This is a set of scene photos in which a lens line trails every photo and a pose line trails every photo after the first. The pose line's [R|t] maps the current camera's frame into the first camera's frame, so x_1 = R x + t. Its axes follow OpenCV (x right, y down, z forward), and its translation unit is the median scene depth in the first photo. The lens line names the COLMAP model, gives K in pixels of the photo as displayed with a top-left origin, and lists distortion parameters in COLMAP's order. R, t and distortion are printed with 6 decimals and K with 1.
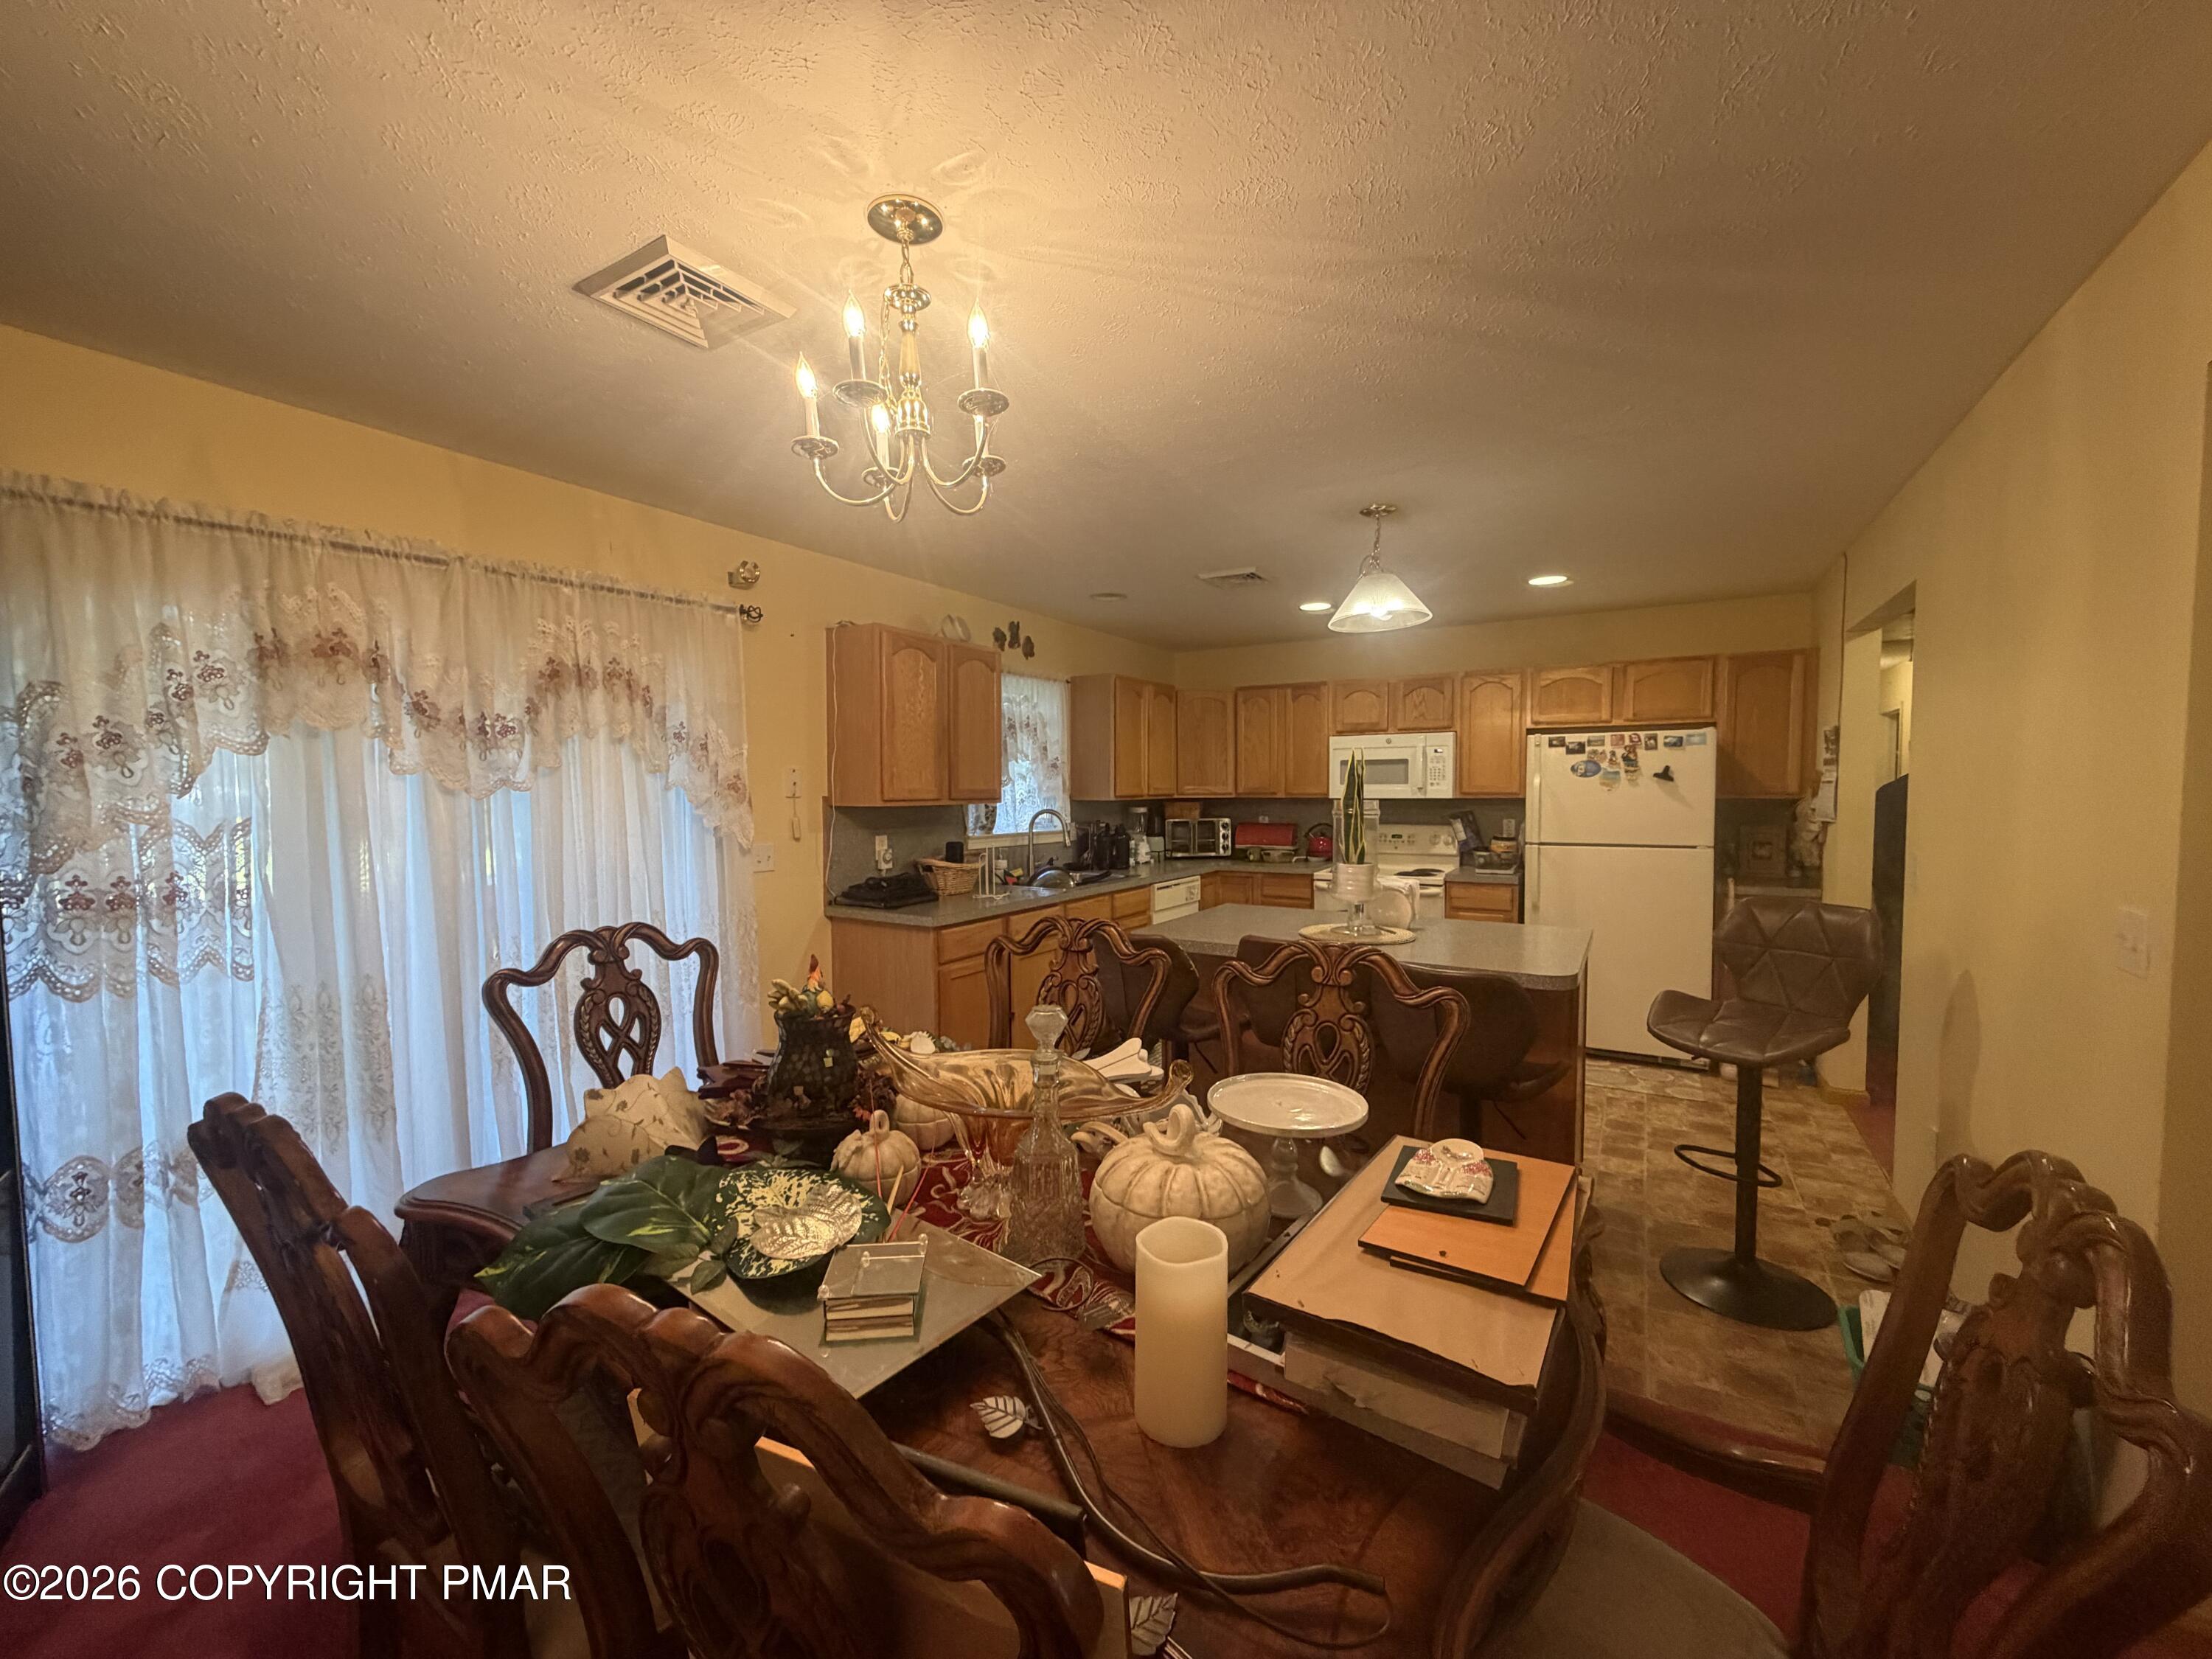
lens RADIAL K [[878.7, 0, 1103.0], [0, 878.7, 833.2], [0, 0, 1]] dist [-0.003539, 0.000366]
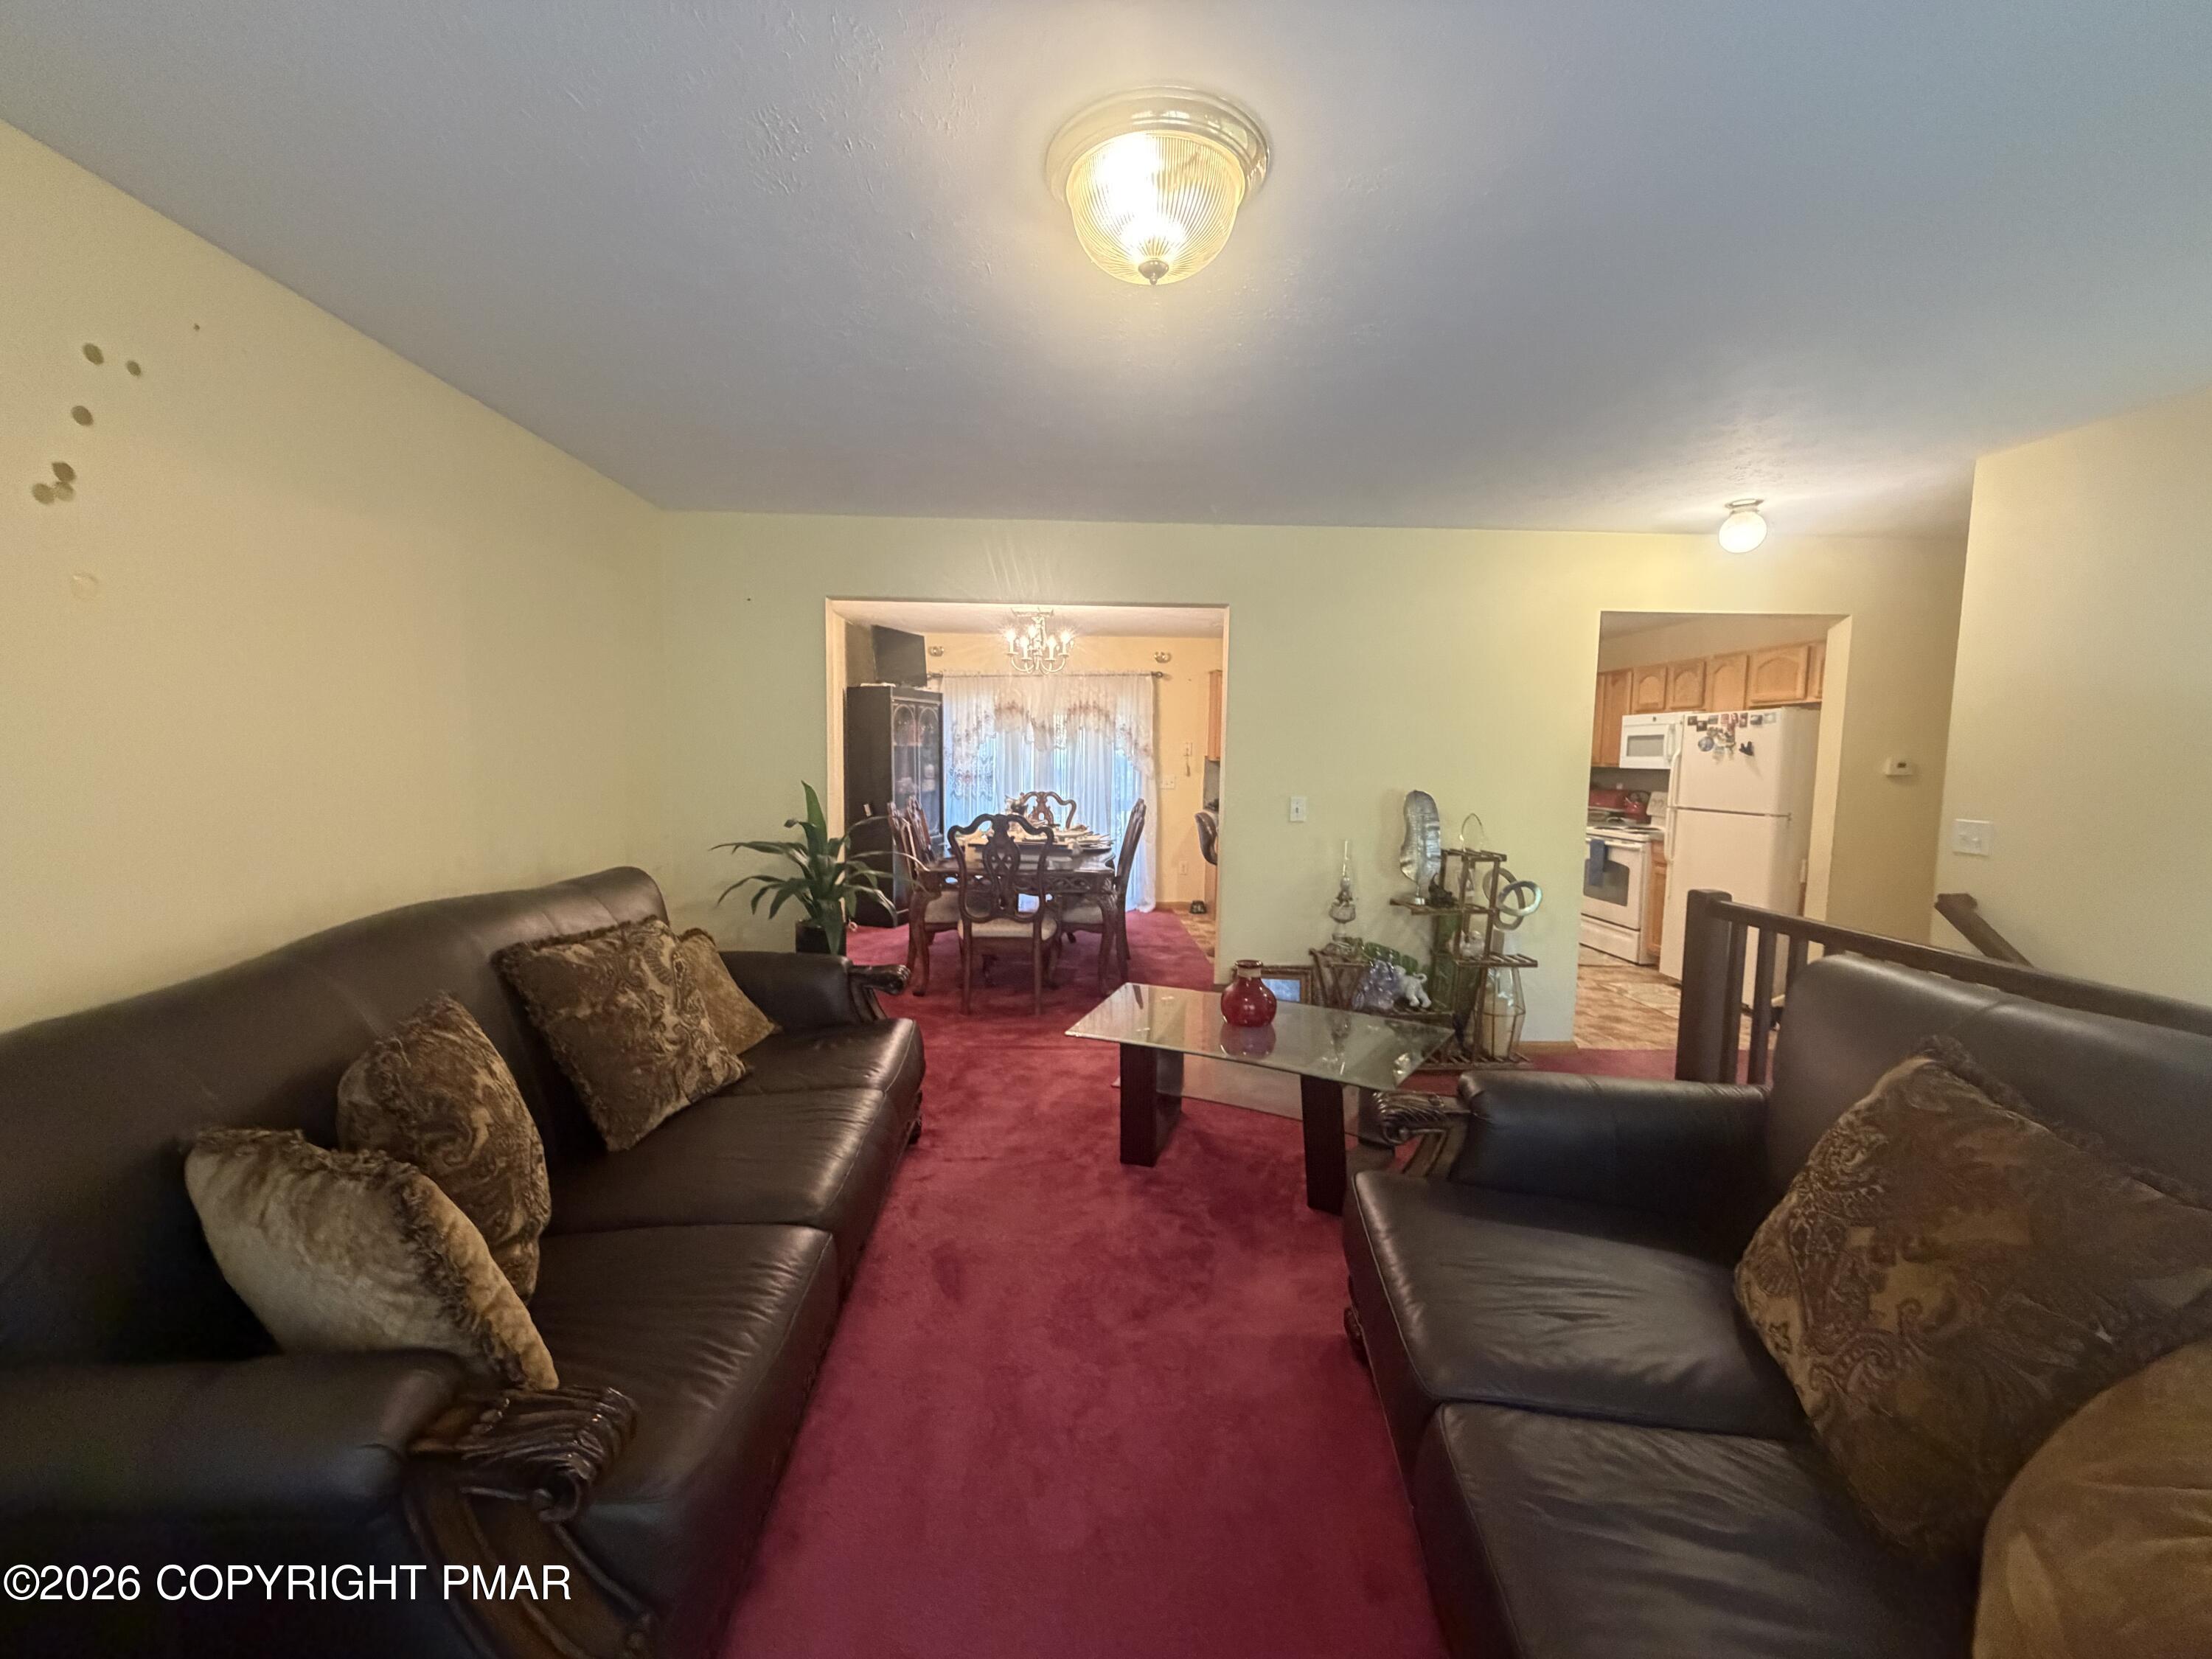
lens RADIAL K [[878.7, 0, 1098.0], [0, 878.7, 827.4], [0, 0, 1]] dist [-0.003539, 0.000366]
pose [[0.549902, 0.083445, -0.831050, 1.059692], [-0.060329, 0.996366, 0.060124, 0.014447], [0.833047, 0.017074, 0.552938, -0.293332]]
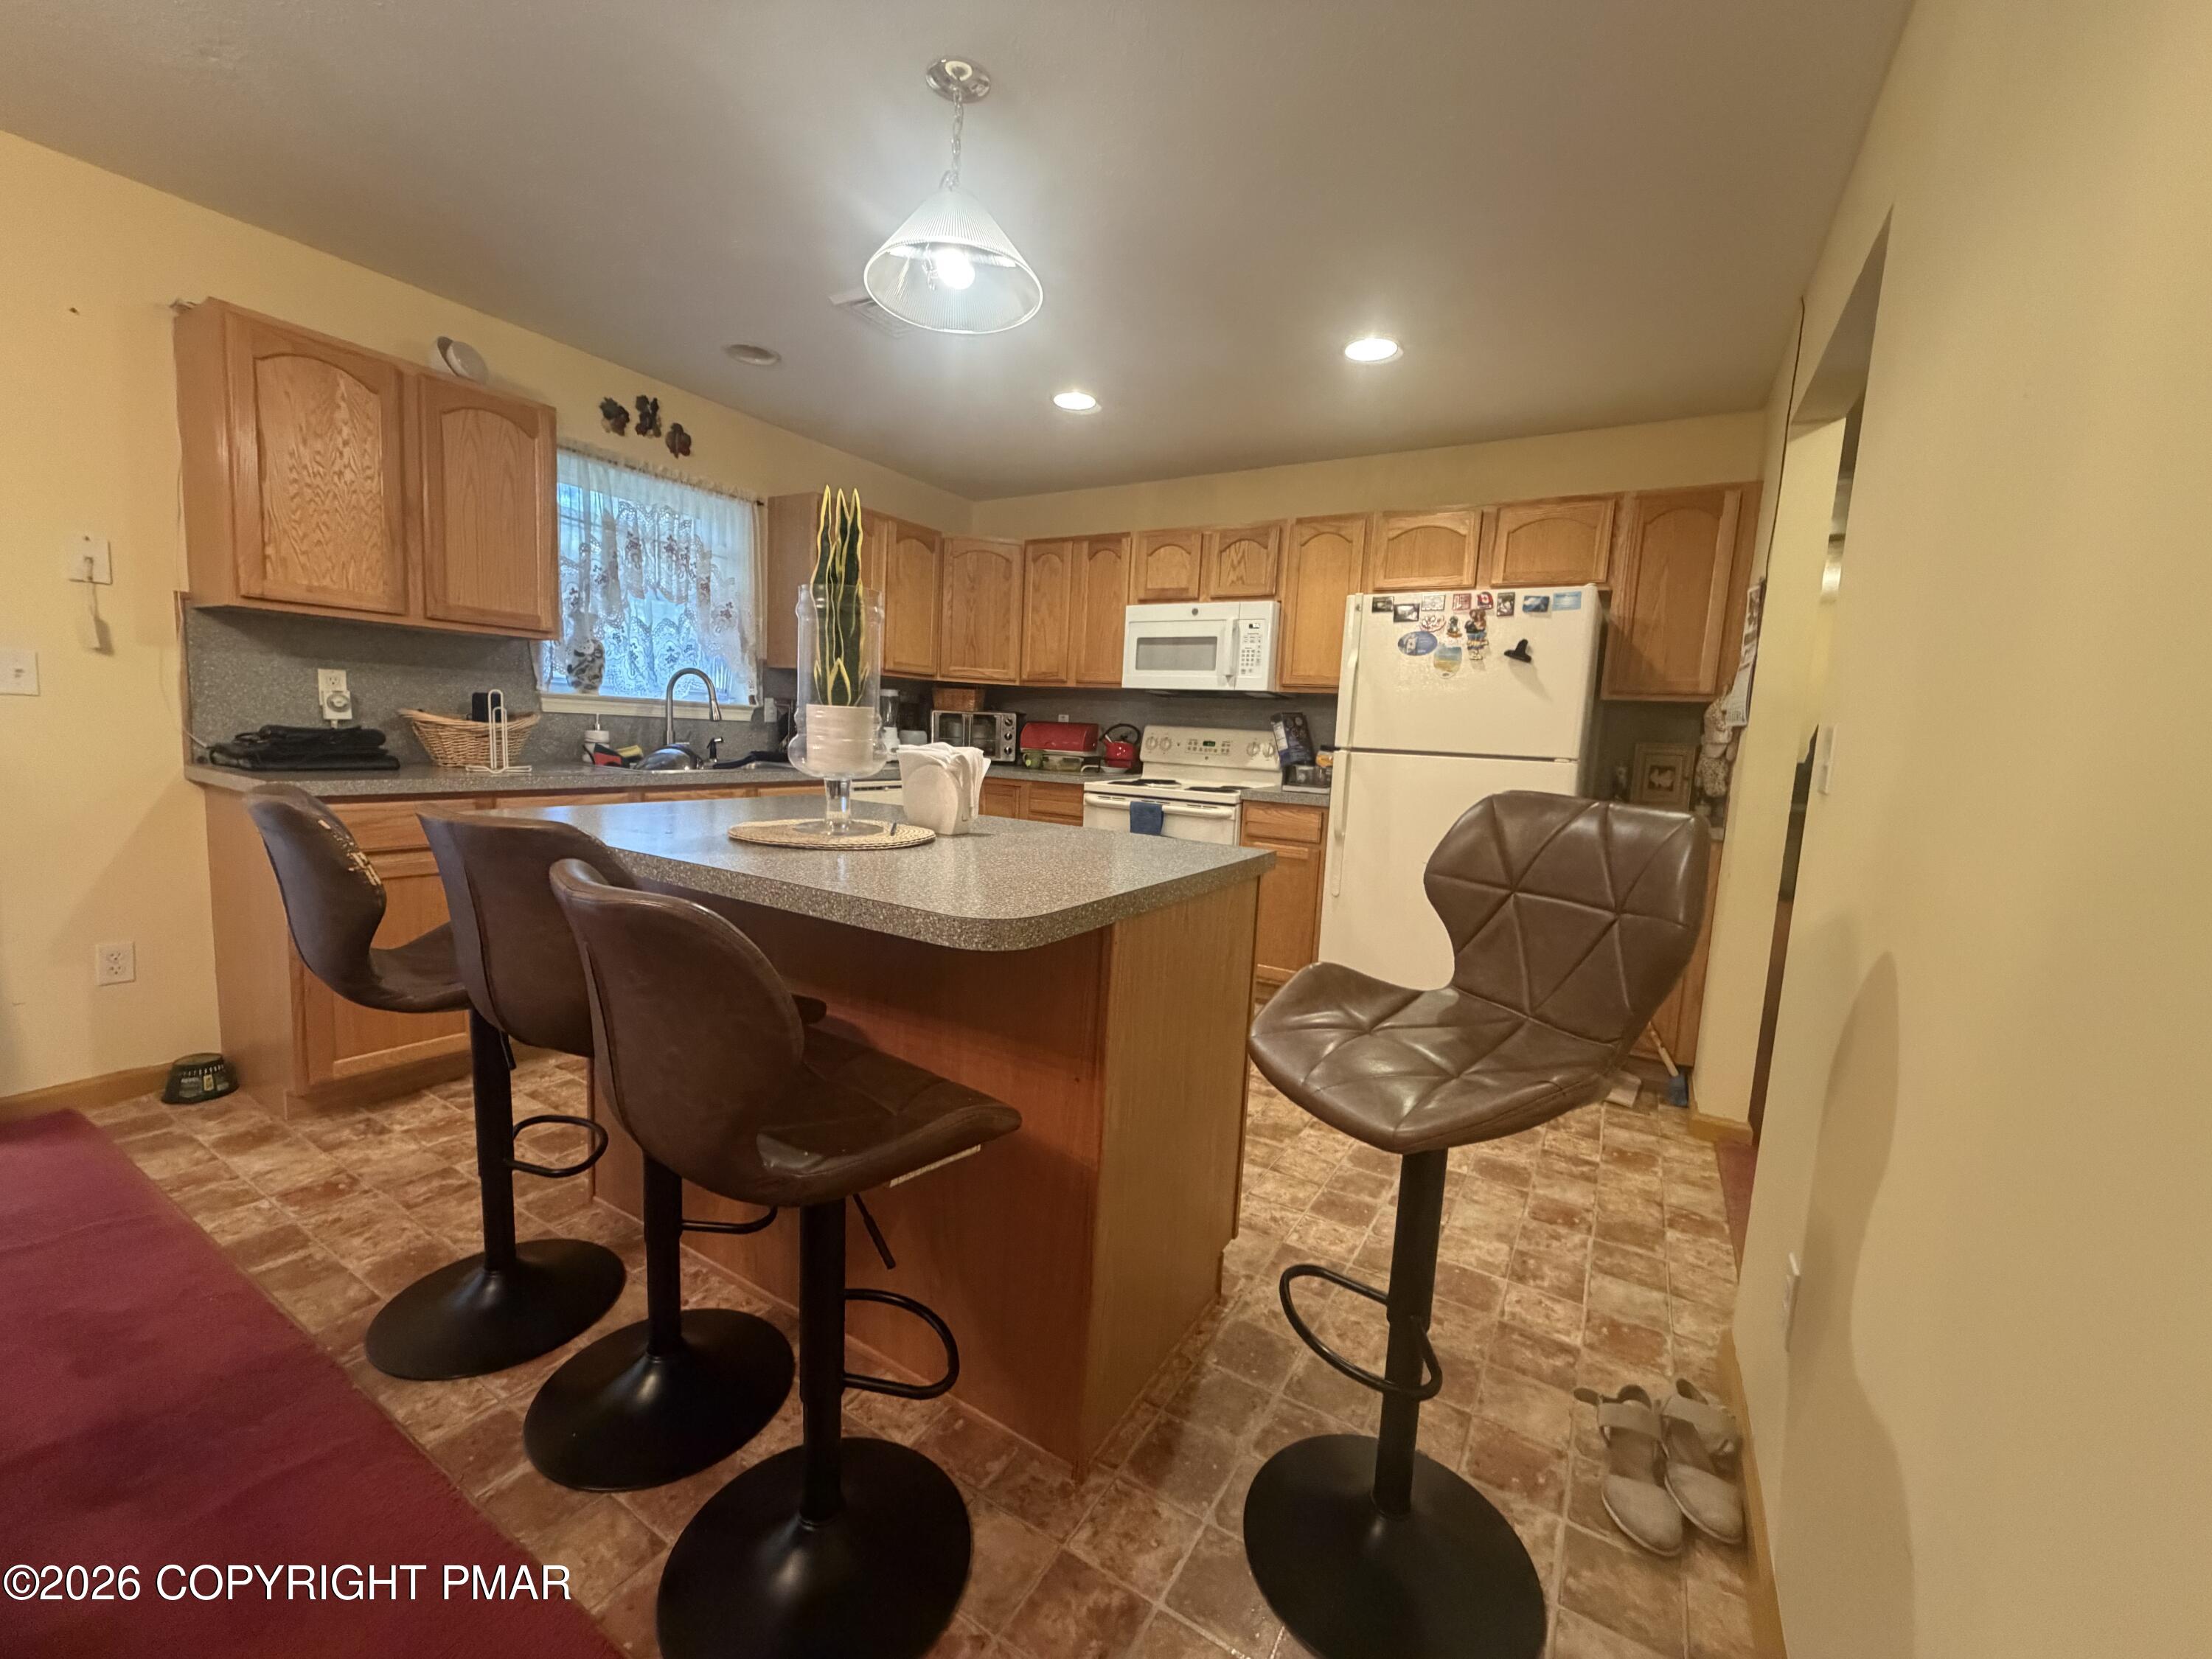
lens RADIAL K [[878.7, 0, 1104.4], [0, 878.7, 834.6], [0, 0, 1]] dist [-0.003539, 0.000366]
pose [[0.998421, 0.054634, 0.013096, 0.294828], [-0.055399, 0.996159, 0.067813, 0.044512], [-0.009341, -0.068431, 0.997612, 0.287083]]
